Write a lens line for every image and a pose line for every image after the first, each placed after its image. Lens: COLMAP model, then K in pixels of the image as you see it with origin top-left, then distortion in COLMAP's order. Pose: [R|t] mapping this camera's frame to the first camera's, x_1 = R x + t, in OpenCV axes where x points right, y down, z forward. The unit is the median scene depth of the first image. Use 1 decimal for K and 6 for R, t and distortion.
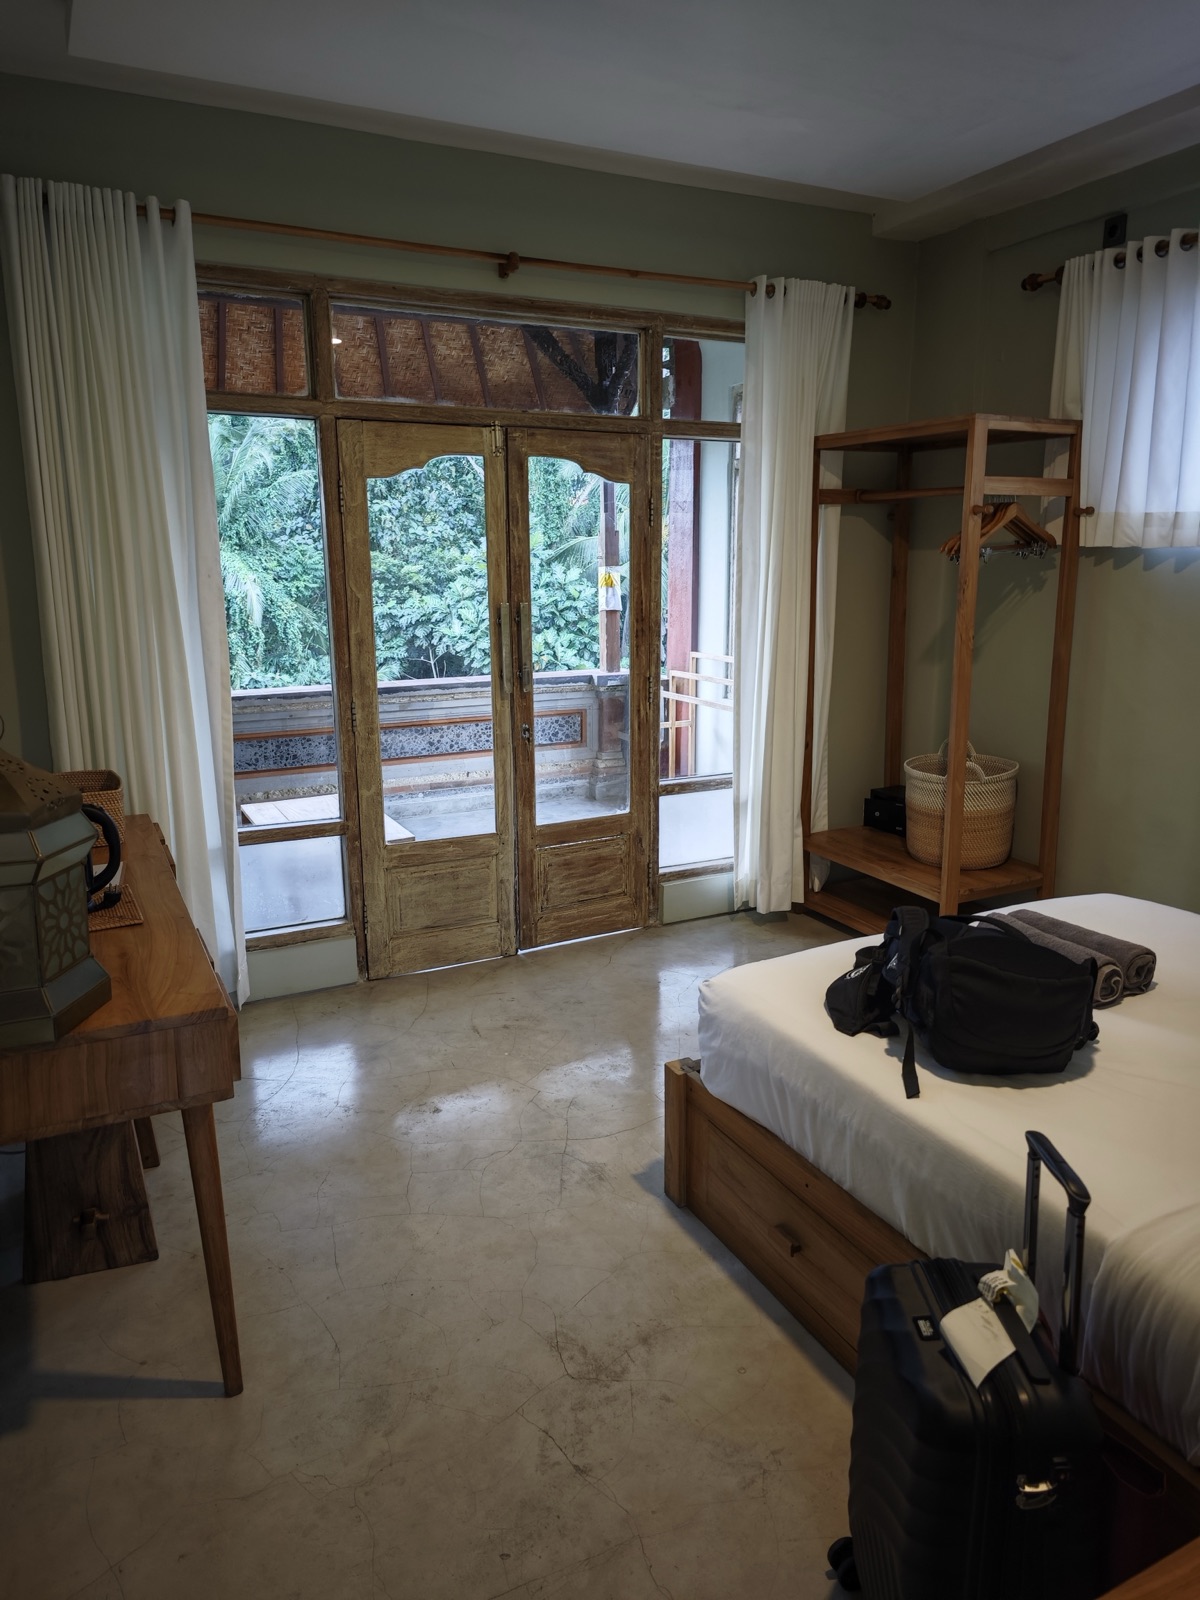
lens RADIAL K [[1087.1, 0, 636.8], [0, 1087.1, 801.8], [0, 0, 1]] dist [0.020503, -0.003628]
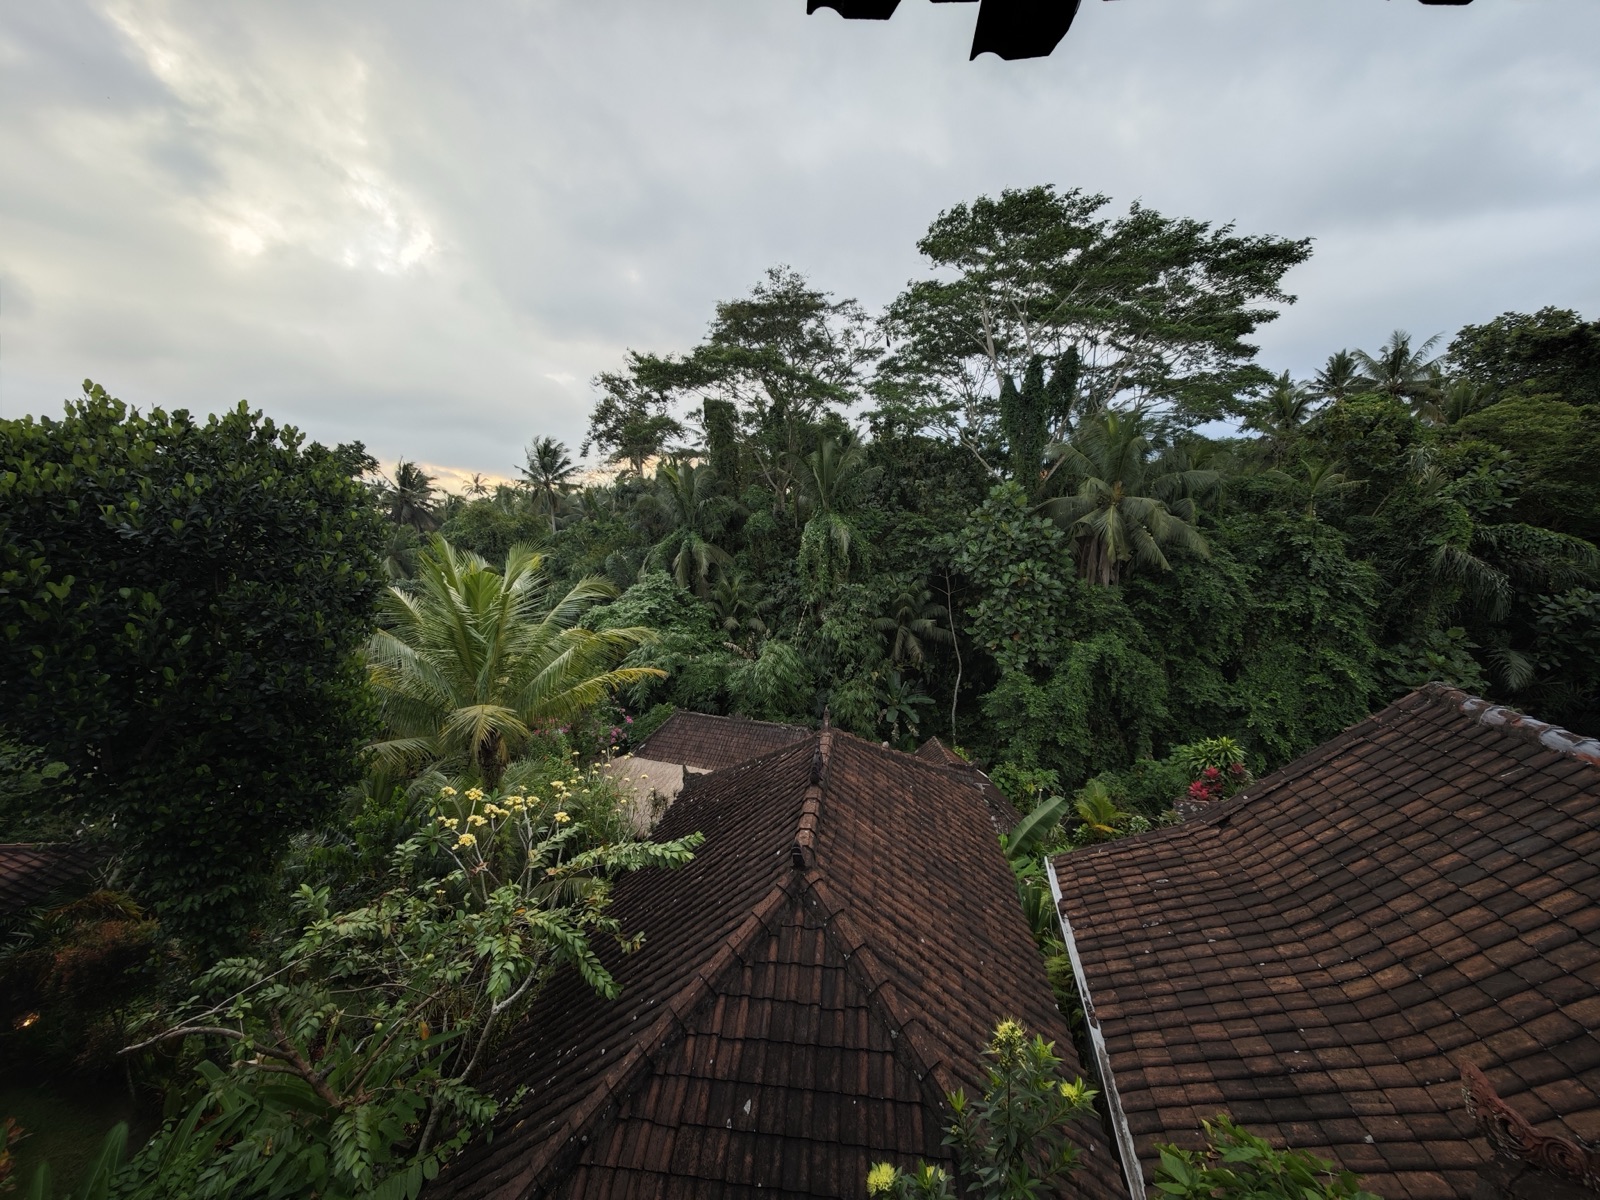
lens RADIAL K [[571.0, 0, 792.6], [0, 571.0, 592.7], [0, 0, 1]] dist [0.004658, -0.000837]
pose [[0.905454, 0.034739, -0.423020, -0.040908], [-0.070755, 0.995053, -0.069734, -0.034451], [0.418505, 0.093072, 0.903433, 0.156983]]
